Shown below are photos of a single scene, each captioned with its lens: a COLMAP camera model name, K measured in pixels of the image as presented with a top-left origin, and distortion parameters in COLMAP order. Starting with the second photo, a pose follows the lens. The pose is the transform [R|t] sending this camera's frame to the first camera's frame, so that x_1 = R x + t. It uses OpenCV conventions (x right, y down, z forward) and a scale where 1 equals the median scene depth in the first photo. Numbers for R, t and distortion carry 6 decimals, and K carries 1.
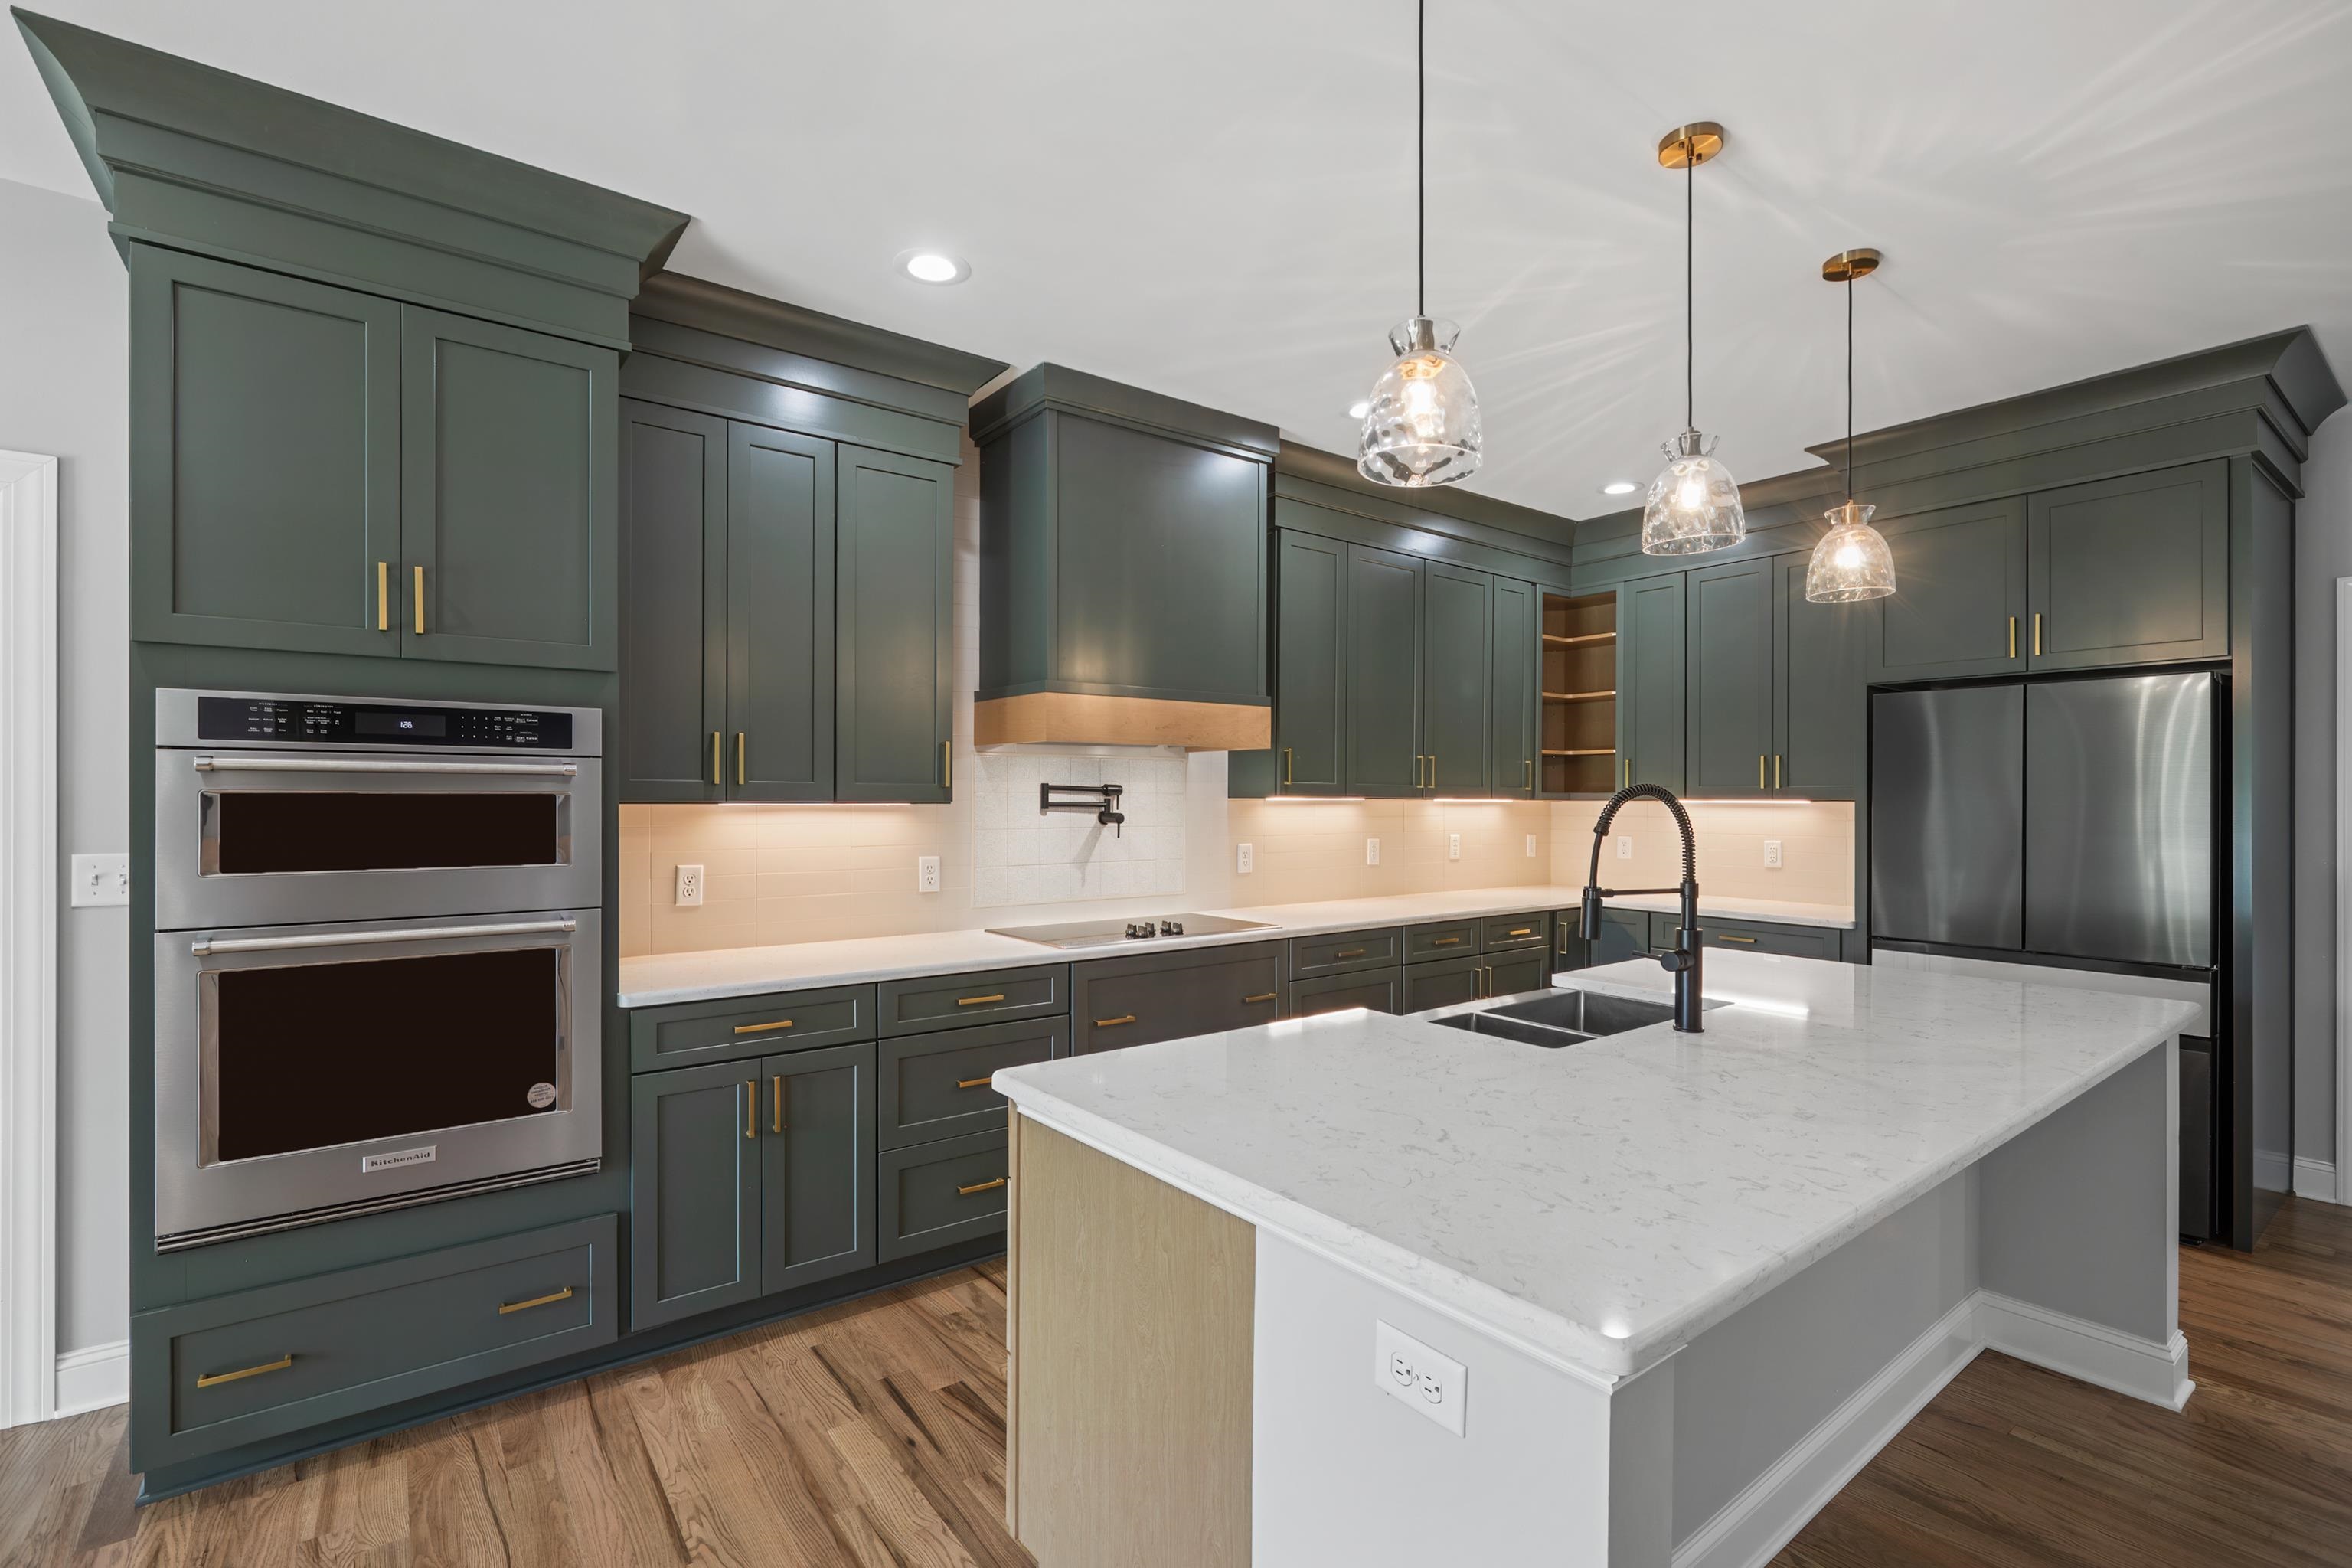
lens RADIAL K [[1053.6, 0, 1162.8], [0, 1053.6, 797.4], [0, 0, 1]] dist [-0.006499, 0.004609]
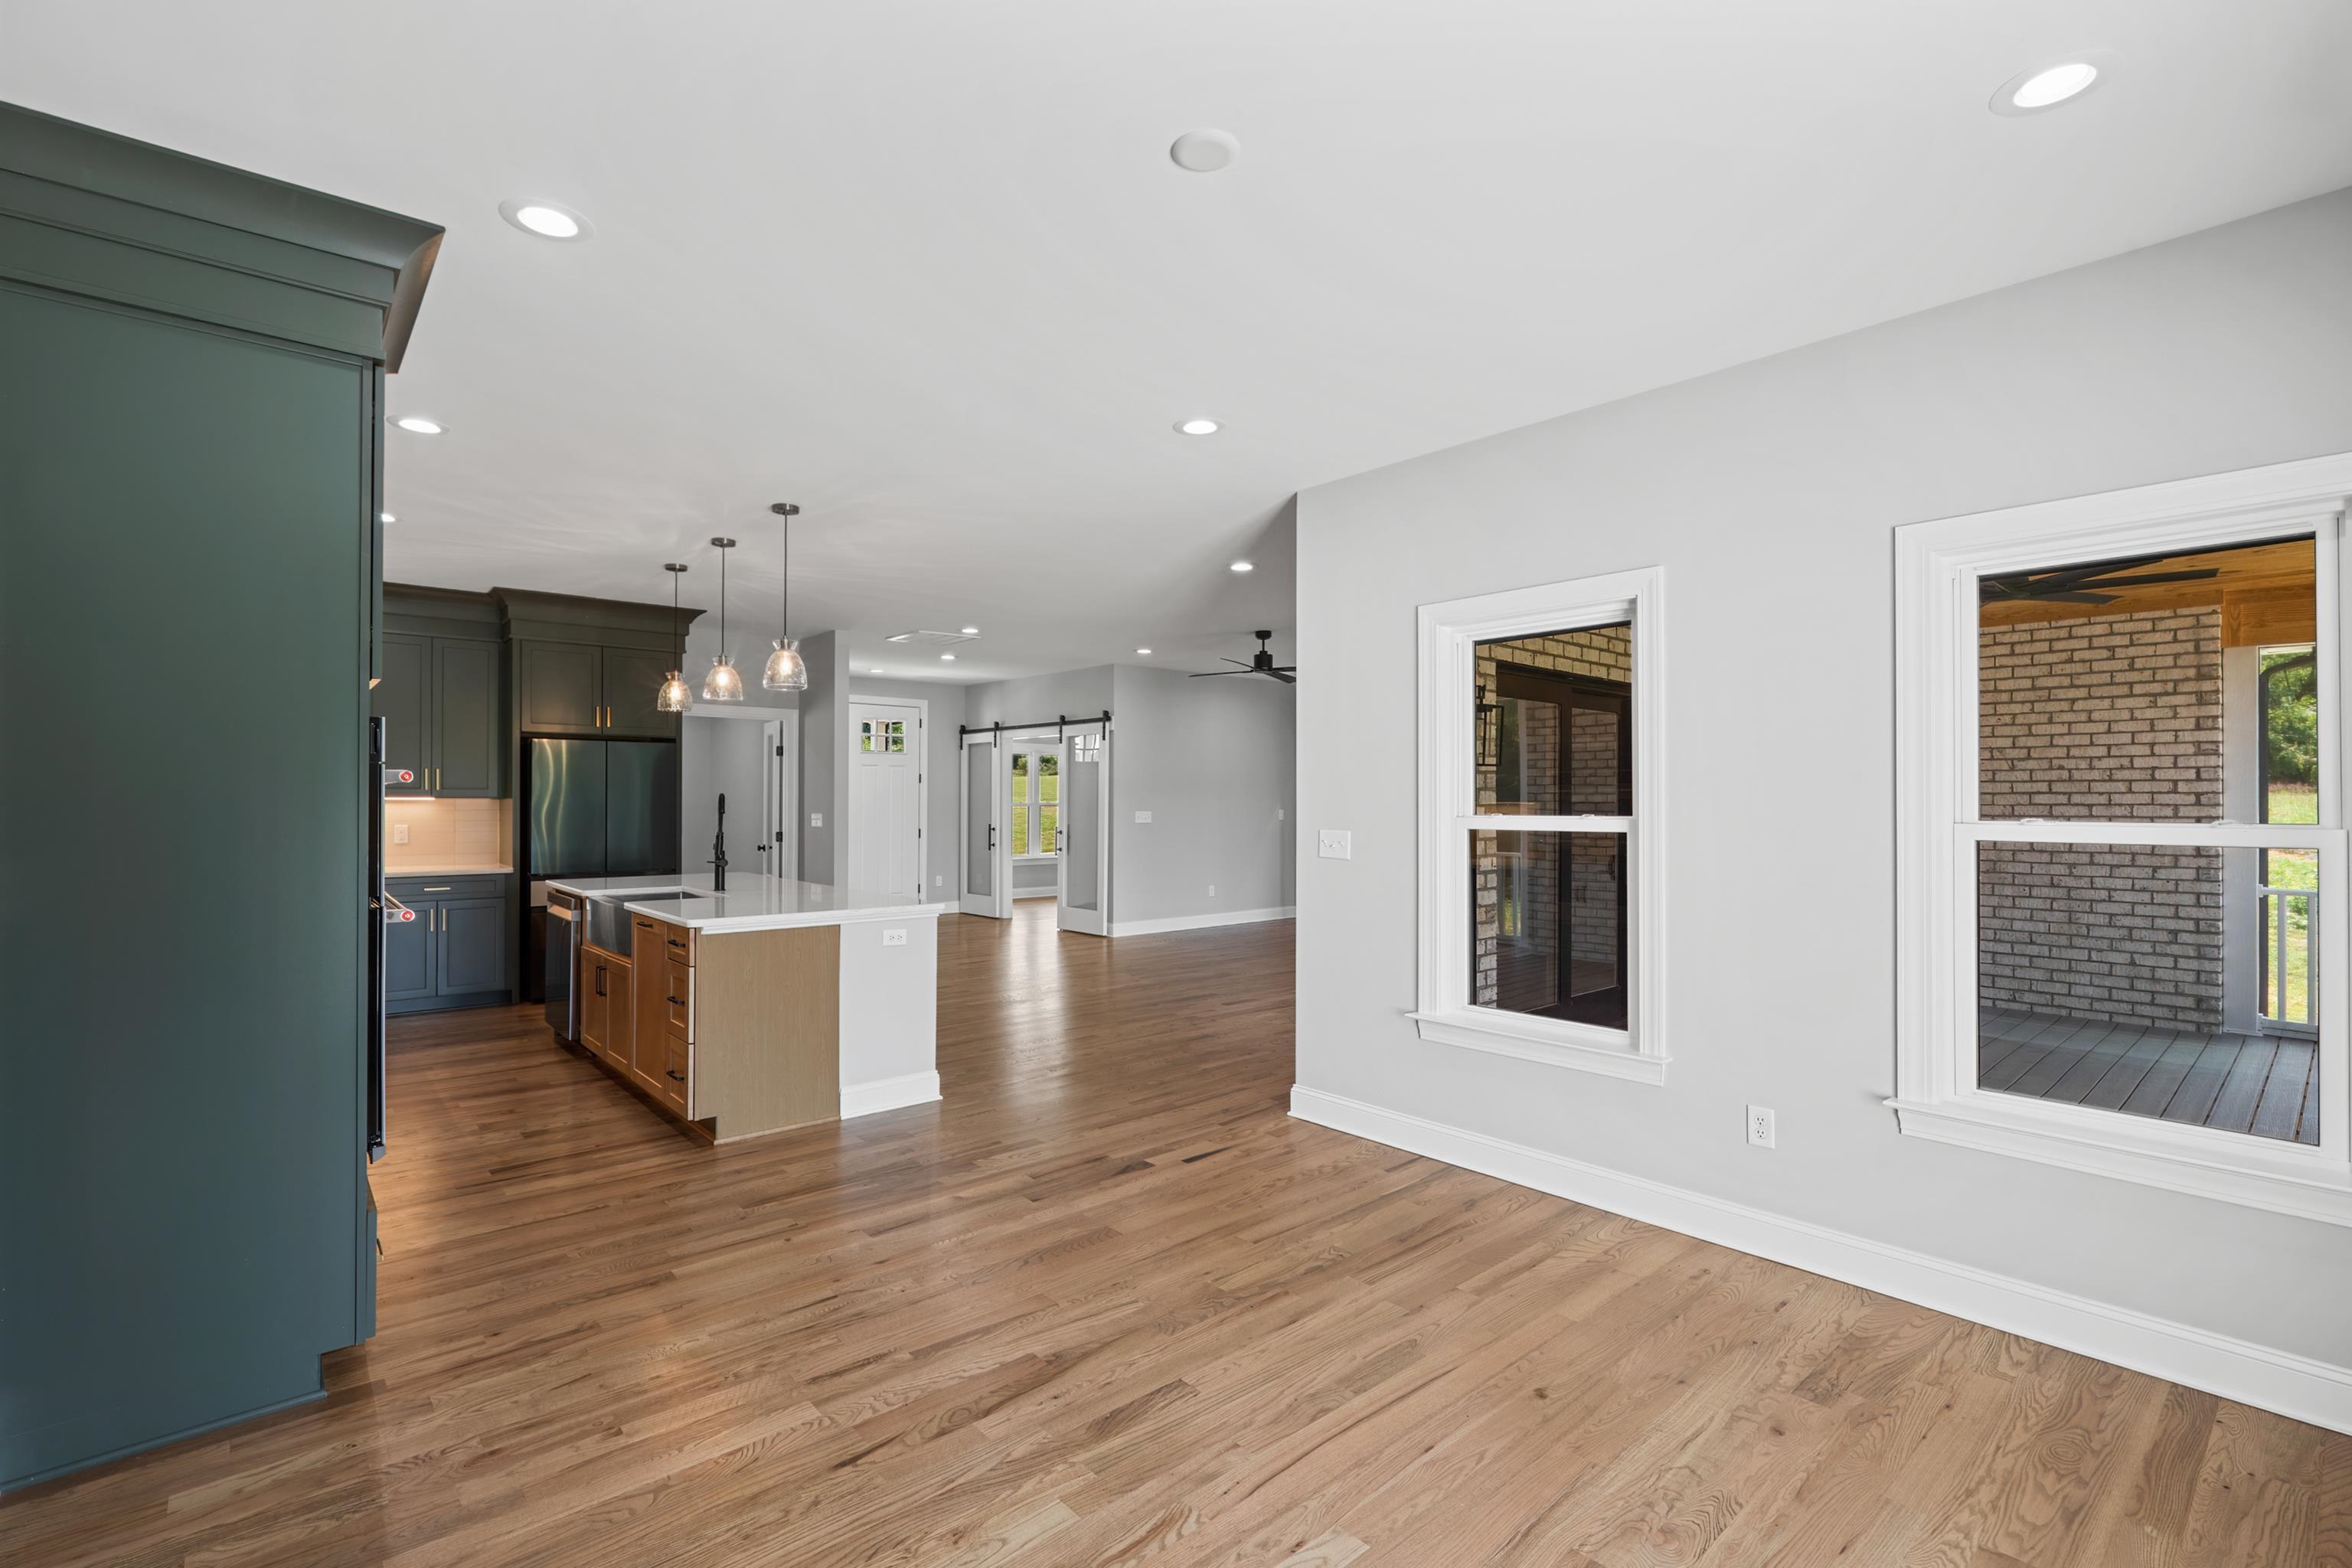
lens RADIAL K [[1062.8, 0, 1168.9], [0, 1062.8, 801.5], [0, 0, 1]] dist [-0.009635, -0.000530]
pose [[-0.080585, -0.006224, 0.996728, -1.949293], [-0.004302, 0.999973, 0.005896, -0.011279], [-0.996738, -0.003812, -0.080609, 0.122151]]
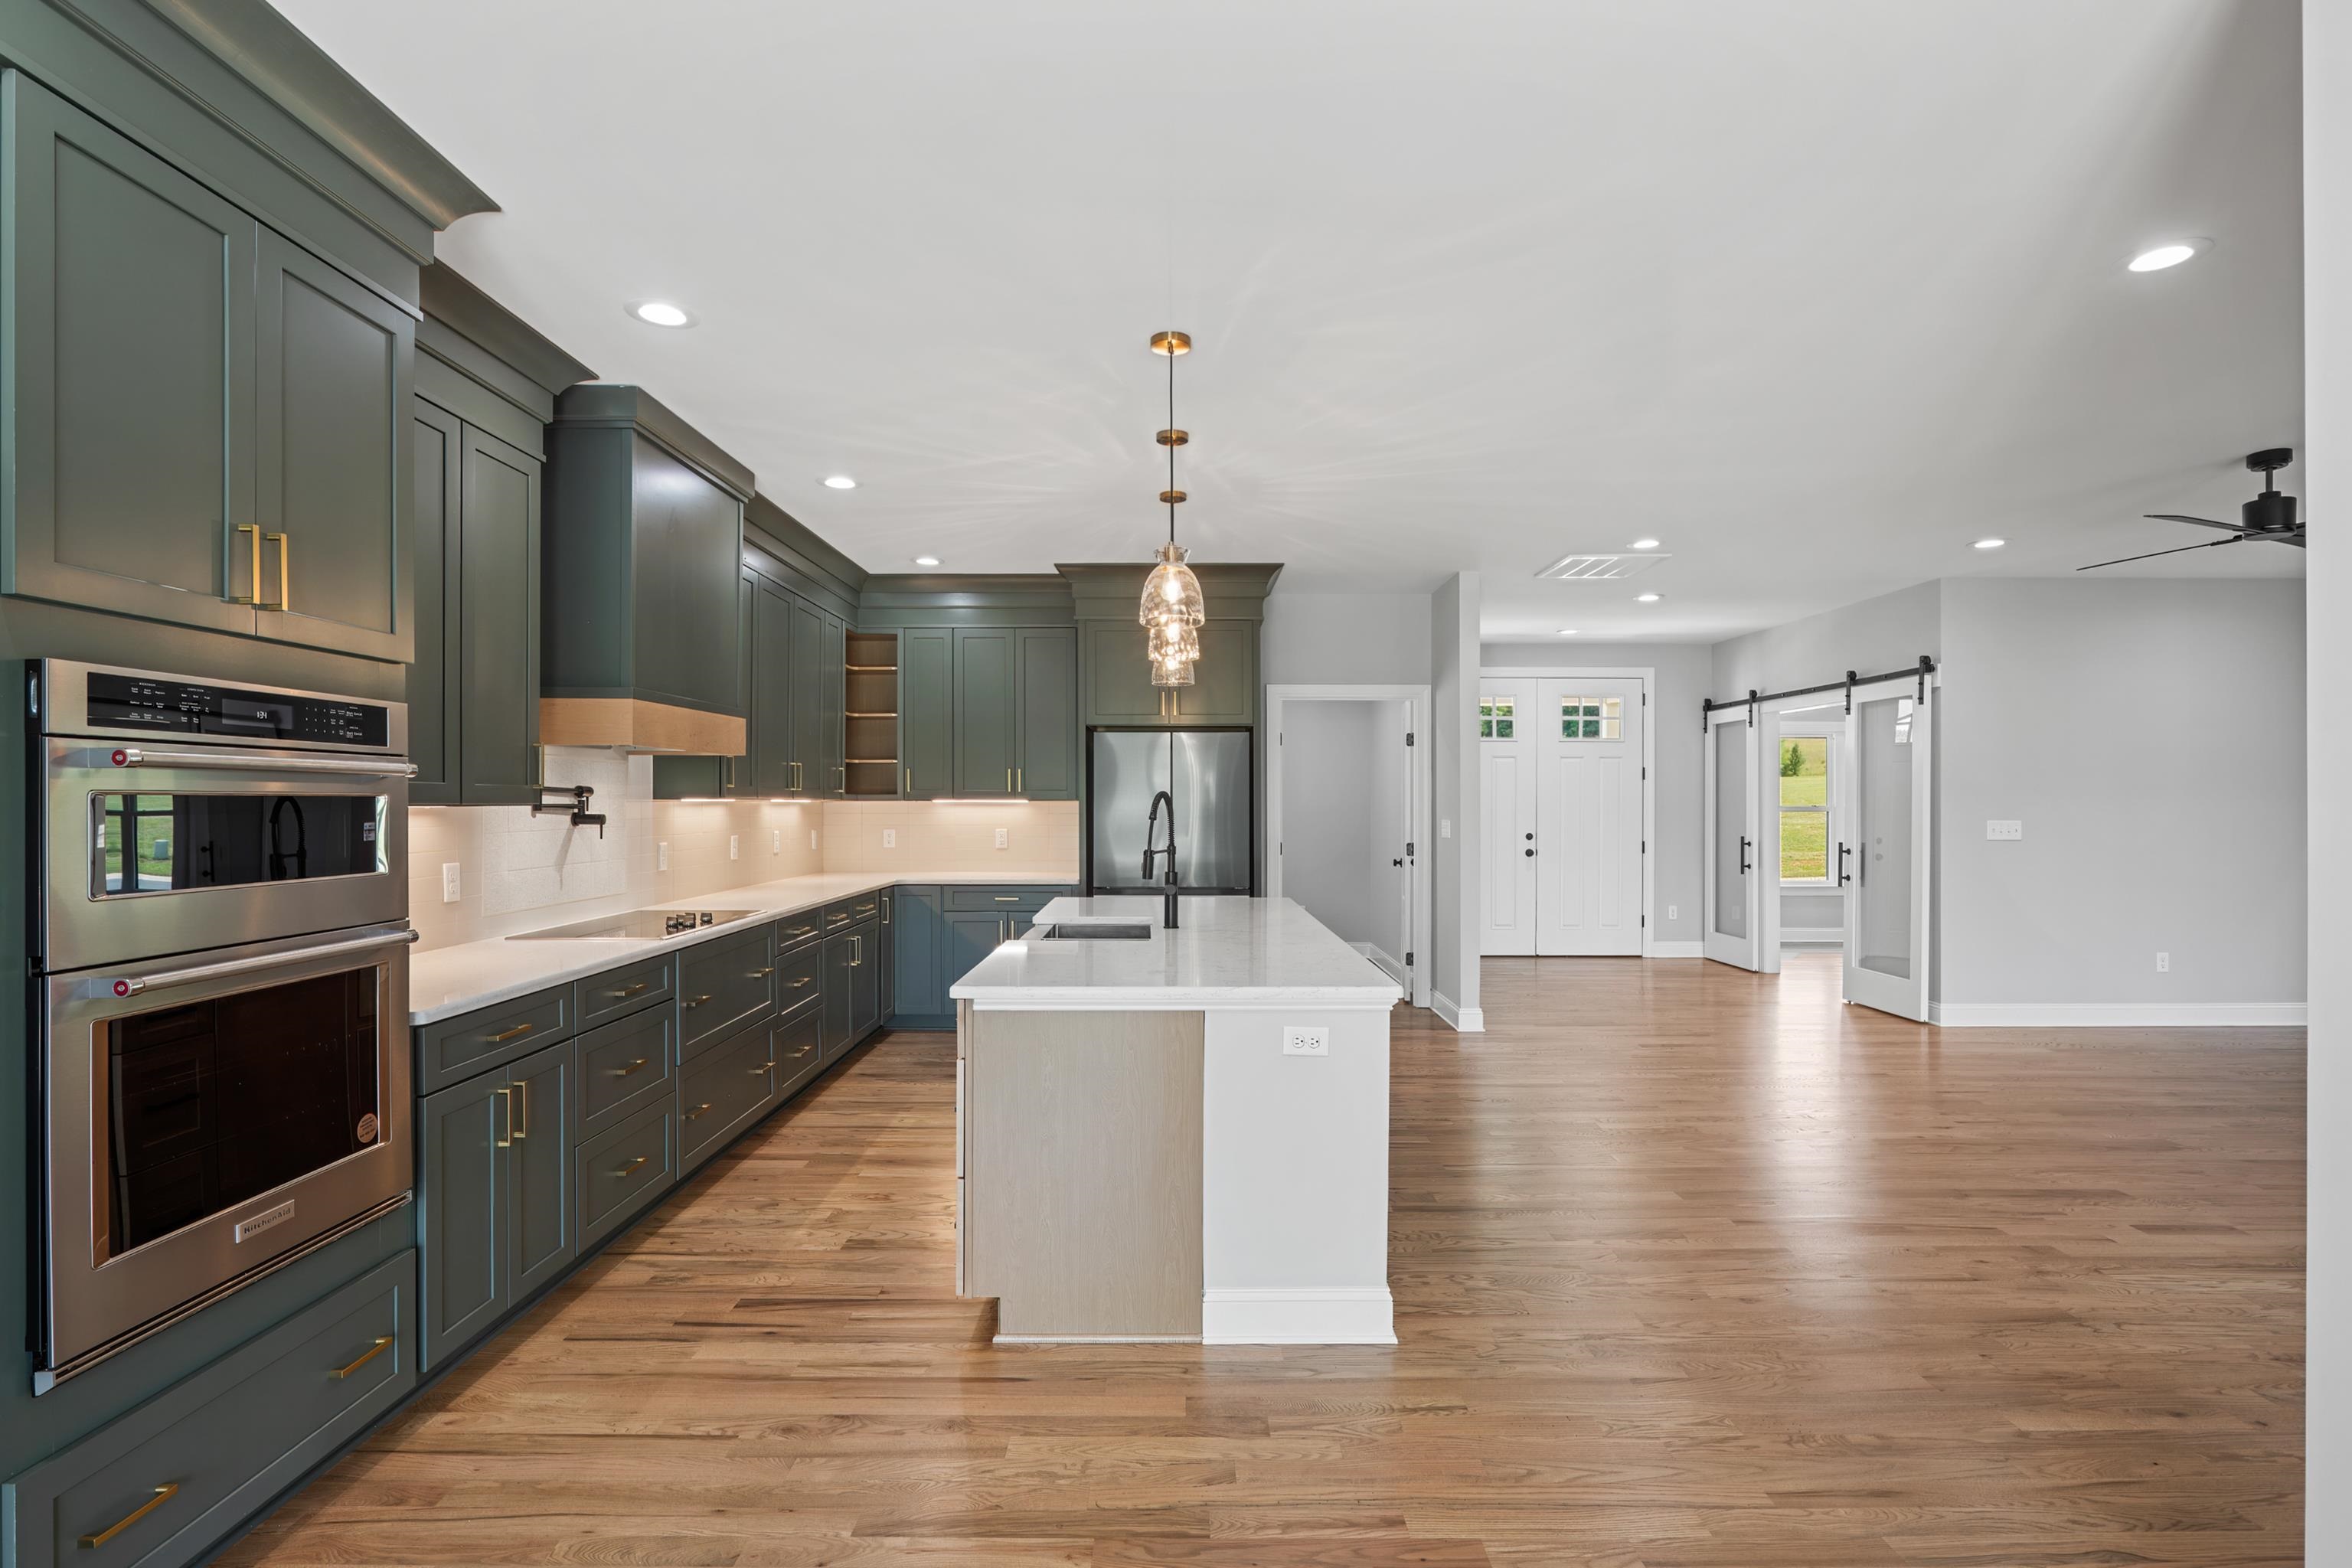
lens RADIAL K [[1110.3, 0, 1172.6], [0, 1110.3, 802.6], [0, 0, 1]] dist [-0.002032, 0.001125]
pose [[0.596648, -0.004121, 0.802493, -0.936630], [0.000916, 0.999990, 0.004454, -0.001045], [-0.802503, -0.001922, 0.596645, -0.124341]]
